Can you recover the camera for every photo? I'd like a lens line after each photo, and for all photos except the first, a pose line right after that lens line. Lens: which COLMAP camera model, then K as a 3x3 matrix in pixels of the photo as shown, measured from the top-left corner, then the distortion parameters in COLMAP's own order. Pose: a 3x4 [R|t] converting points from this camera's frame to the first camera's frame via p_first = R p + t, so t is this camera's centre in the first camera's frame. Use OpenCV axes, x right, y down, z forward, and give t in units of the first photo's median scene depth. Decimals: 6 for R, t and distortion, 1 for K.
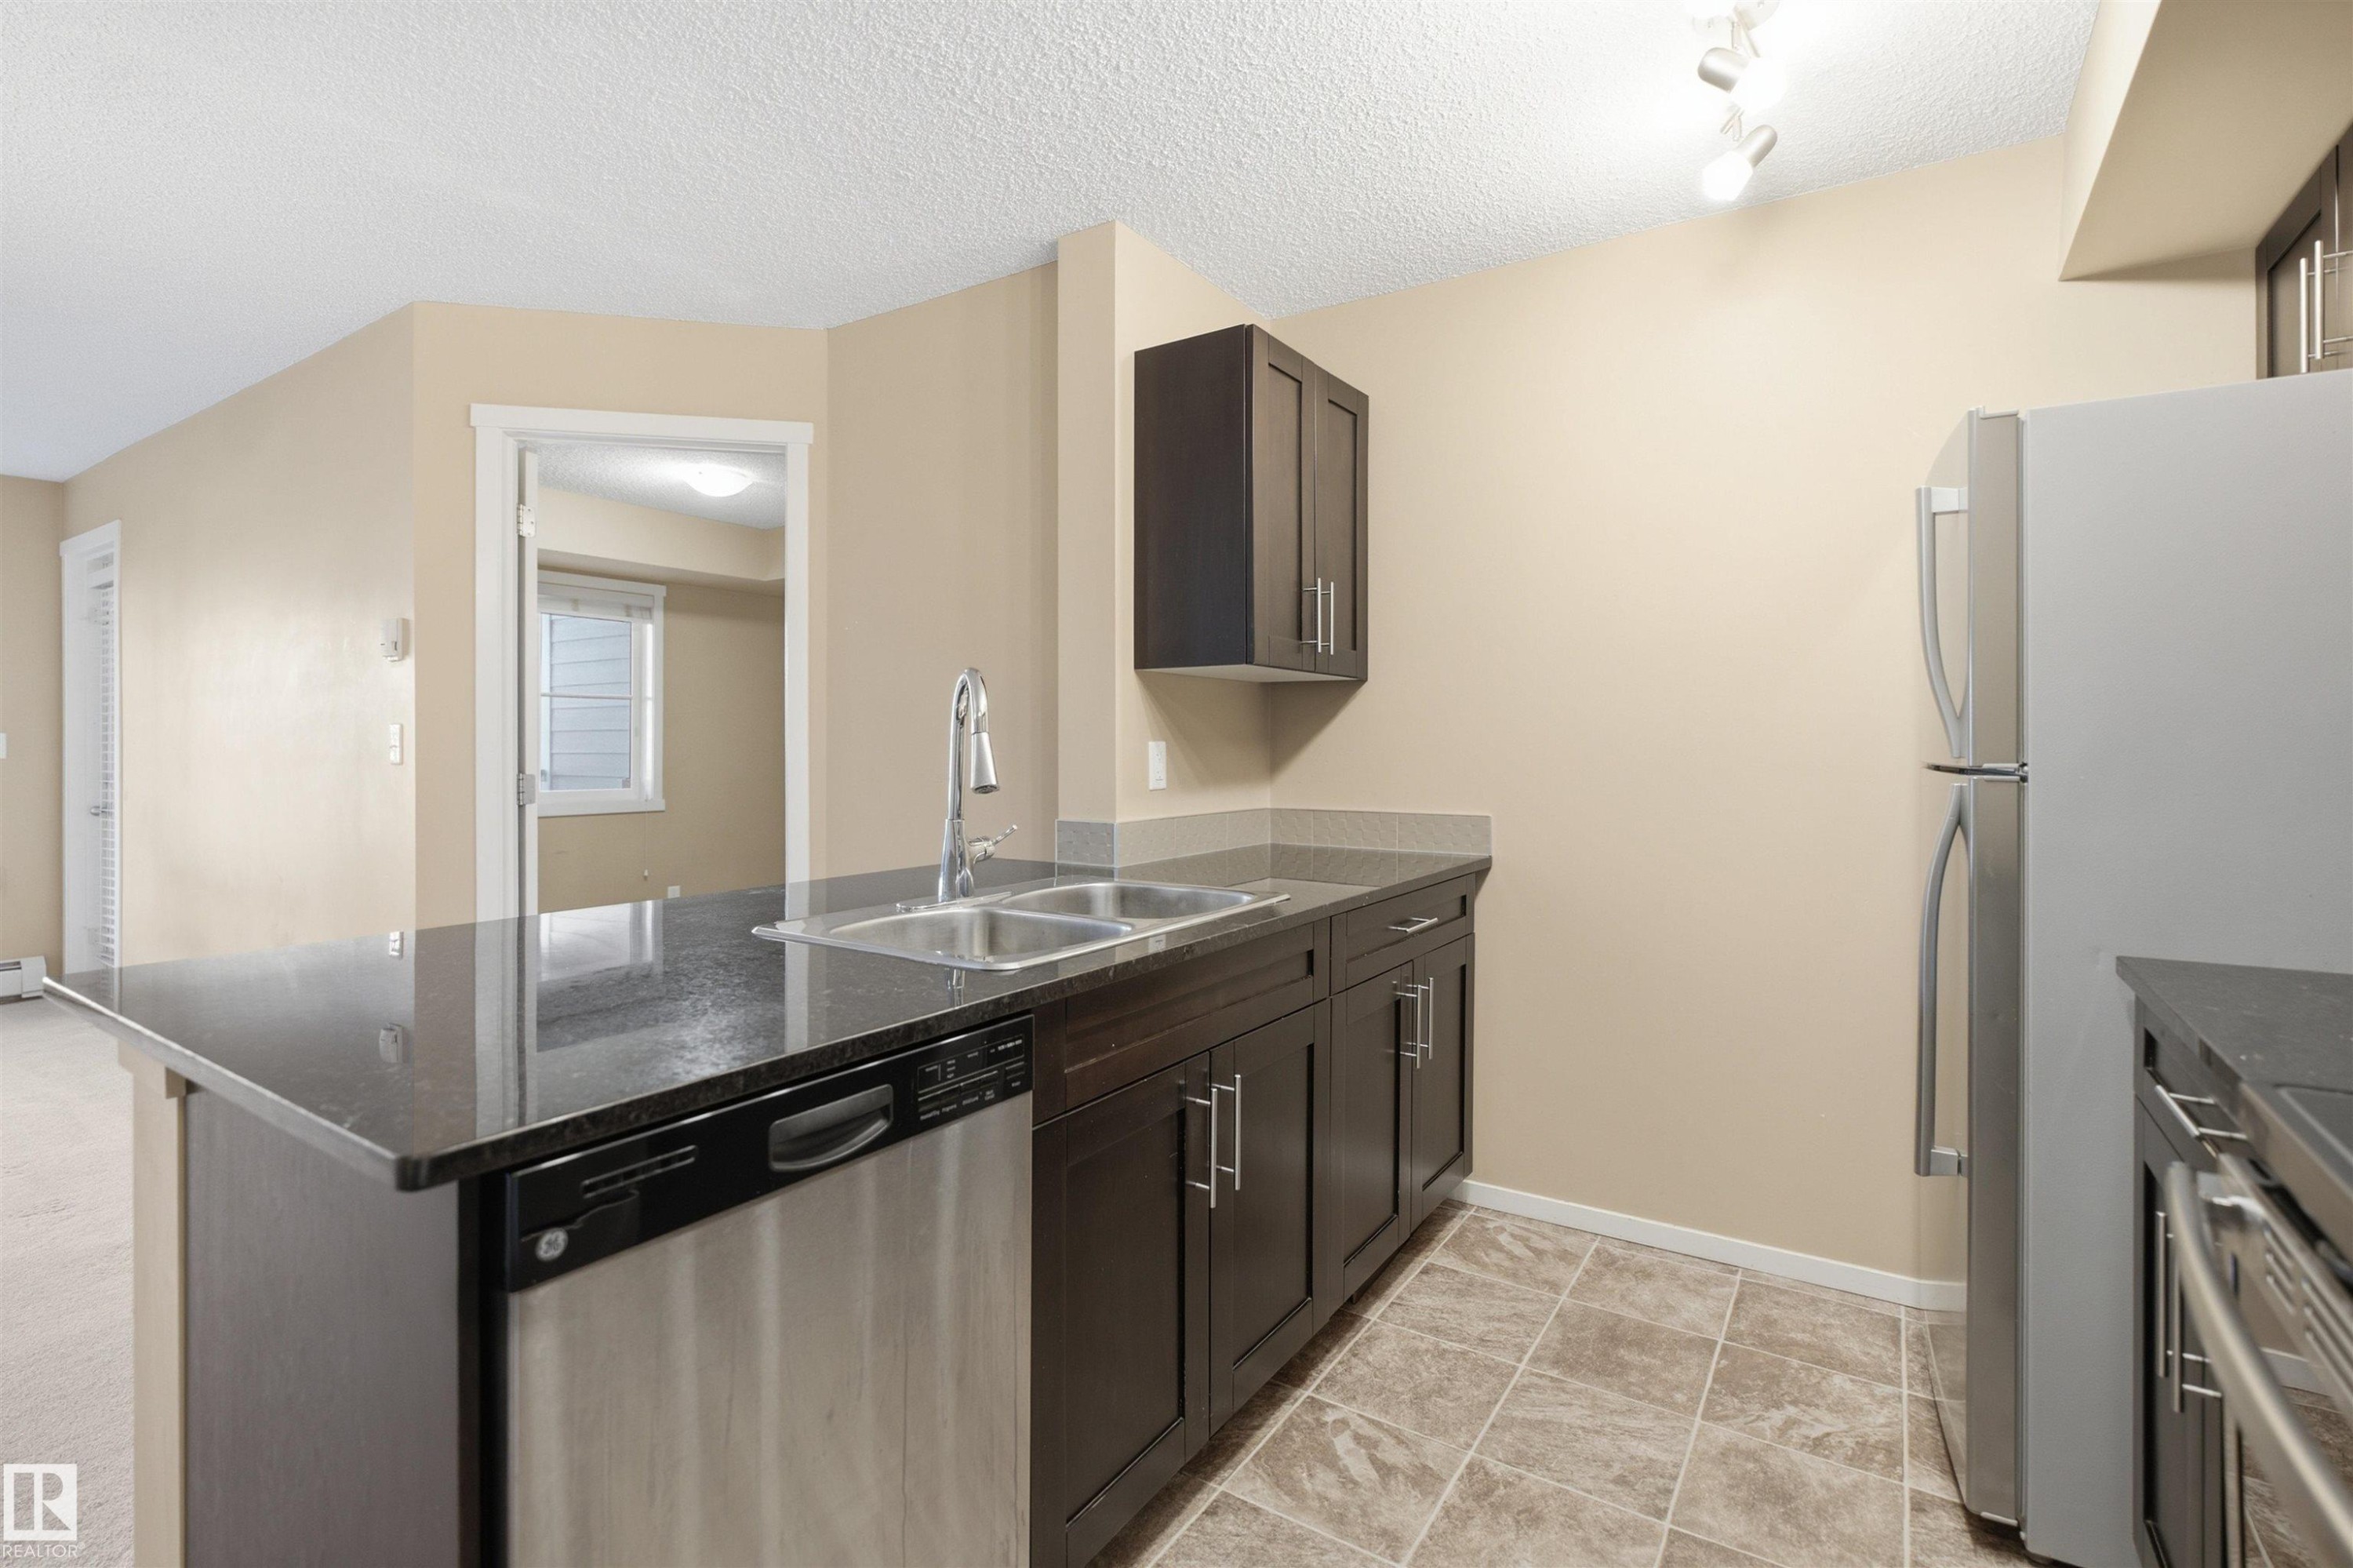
lens RADIAL K [[1076.3, 0, 1196.2], [0, 1076.3, 740.7], [0, 0, 1]] dist [-0.003612, 0.001242]
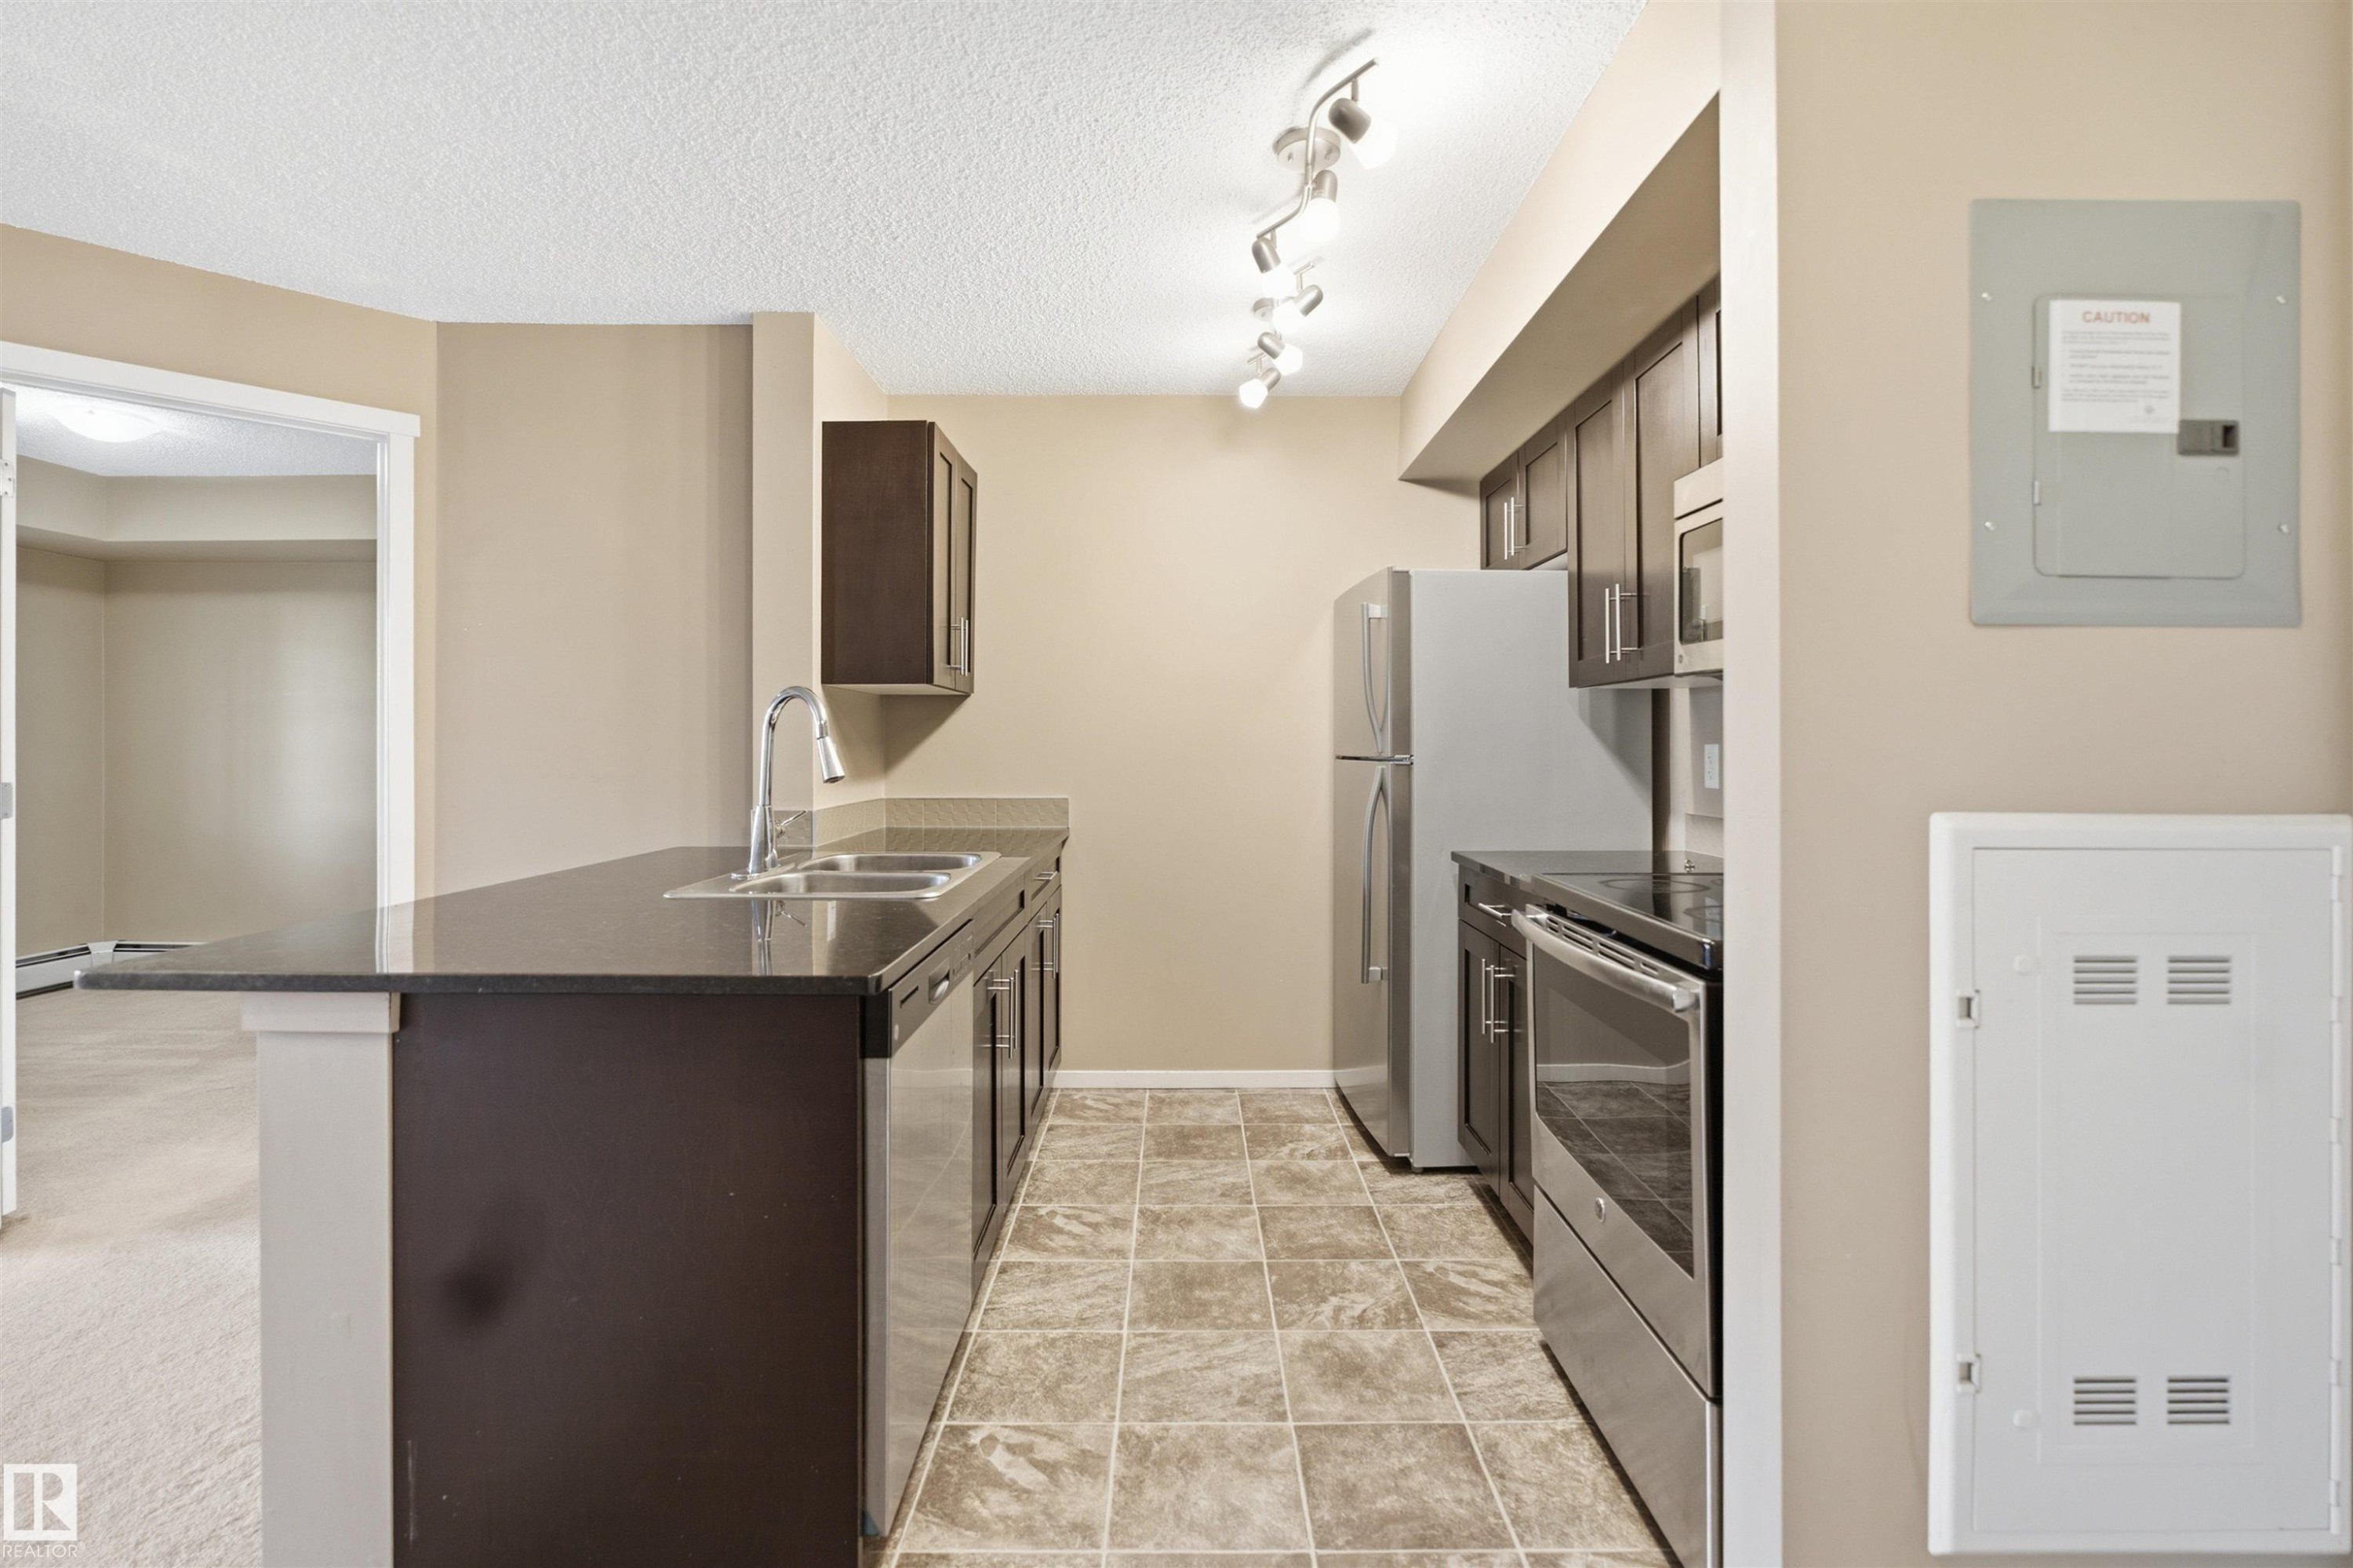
lens RADIAL K [[1076.3, 0, 1187.1], [0, 1076.3, 737.1], [0, 0, 1]] dist [-0.003612, 0.001242]
pose [[0.837414, 0.003502, 0.546559, -0.433122], [-0.001158, 0.999989, -0.004633, -0.001565], [-0.546569, 0.003247, 0.837408, -0.272250]]
